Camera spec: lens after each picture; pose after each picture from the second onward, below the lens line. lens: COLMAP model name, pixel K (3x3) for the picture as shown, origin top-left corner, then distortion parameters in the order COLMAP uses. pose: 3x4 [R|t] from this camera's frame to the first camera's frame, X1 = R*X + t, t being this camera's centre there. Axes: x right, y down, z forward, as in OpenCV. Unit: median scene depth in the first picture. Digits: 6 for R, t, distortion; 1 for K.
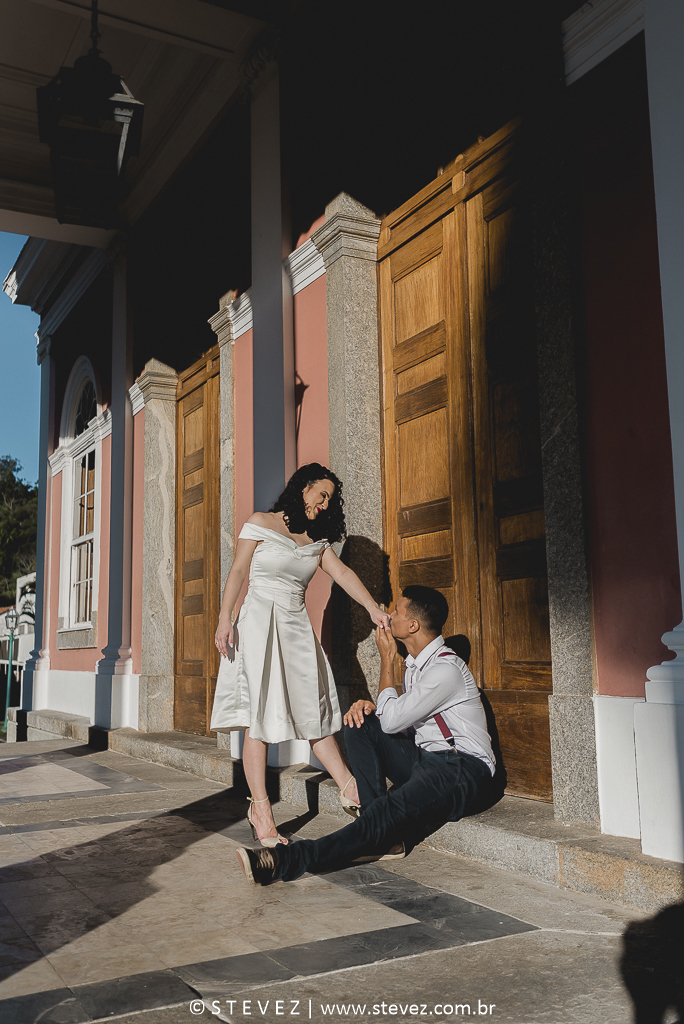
lens RADIAL K [[979.1, 0, 342.0], [0, 979.1, 512.0], [0, 0, 1]] dist [0.045674, 0.001471]
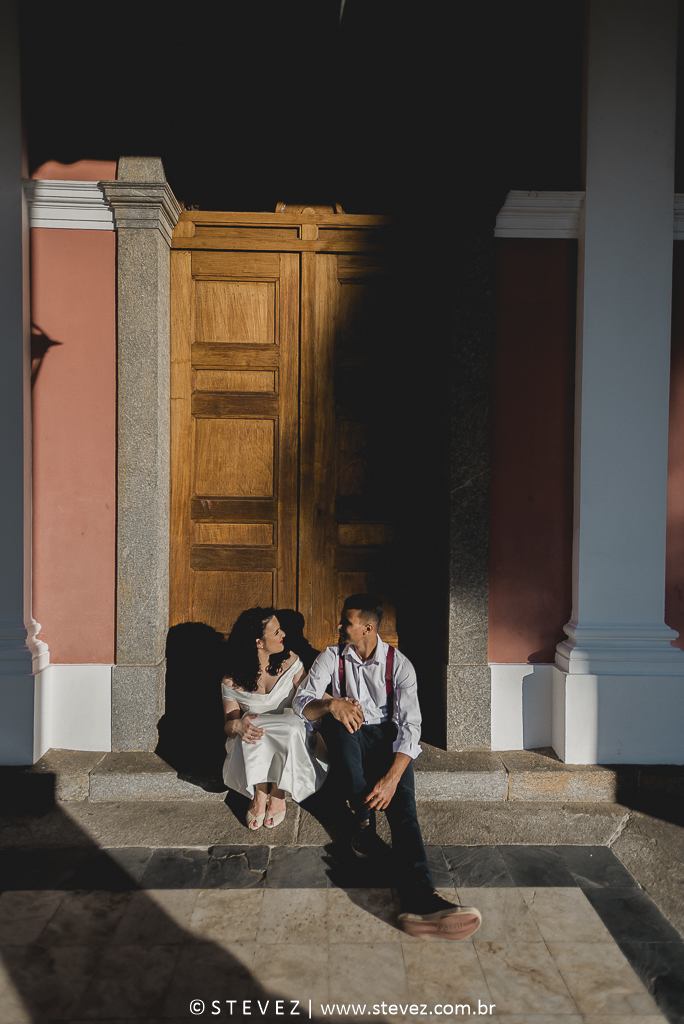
lens RADIAL K [[536.9, 0, 339.9], [0, 536.9, 508.9], [0, 0, 1]] dist [0.022235, -0.000550]
pose [[0.450390, 0.011952, 0.892752, -0.435143], [-0.140748, 0.988358, 0.057775, -0.050065], [-0.881668, -0.151674, 0.446829, 0.624455]]
